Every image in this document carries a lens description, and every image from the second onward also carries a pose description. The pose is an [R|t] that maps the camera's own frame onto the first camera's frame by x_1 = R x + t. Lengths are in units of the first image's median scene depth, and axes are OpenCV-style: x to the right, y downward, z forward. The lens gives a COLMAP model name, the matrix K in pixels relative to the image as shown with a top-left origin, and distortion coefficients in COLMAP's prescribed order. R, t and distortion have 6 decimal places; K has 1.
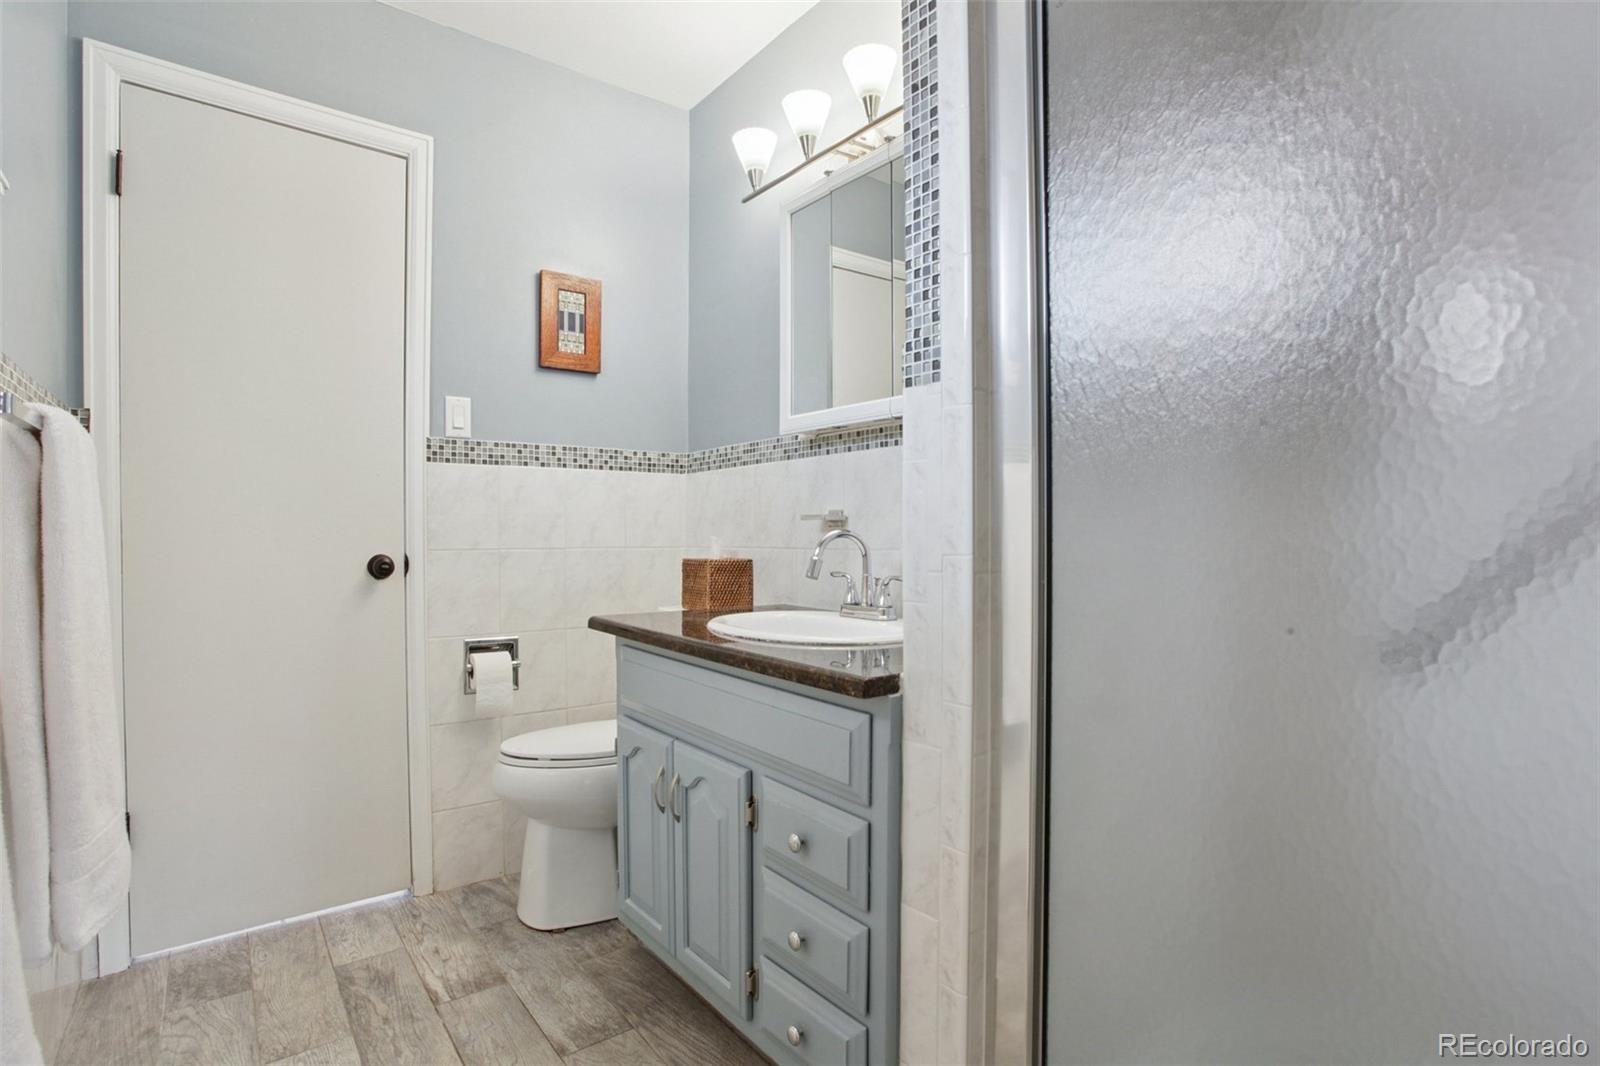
lens RADIAL K [[801.4, 0, 800.1], [0, 801.4, 545.2], [0, 0, 1]] dist [-0.052700, 0.000732]
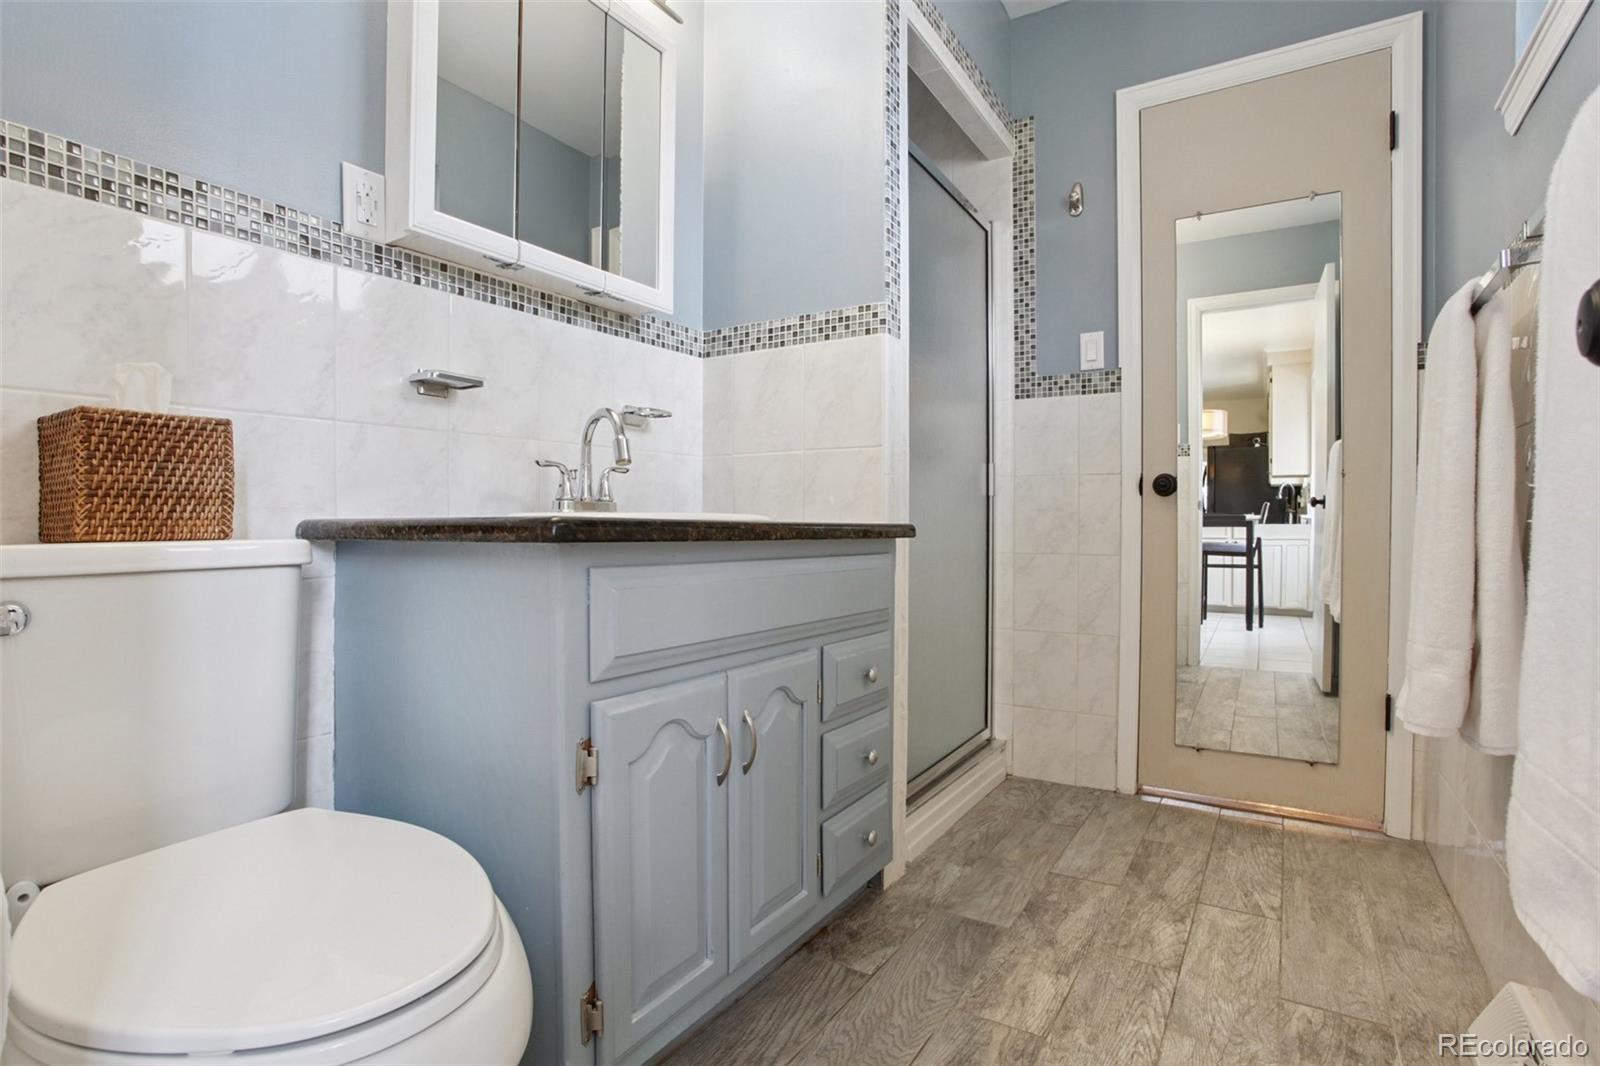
lens RADIAL K [[784.2, 0, 792.4], [0, 784.2, 528.6], [0, 0, 1]] dist [-0.082137, 0.037286]
pose [[-0.339906, -0.000385, 0.940459, -0.948492], [0.018137, 0.999811, 0.006964, 0.127520], [-0.940284, 0.019424, -0.339835, 1.330217]]
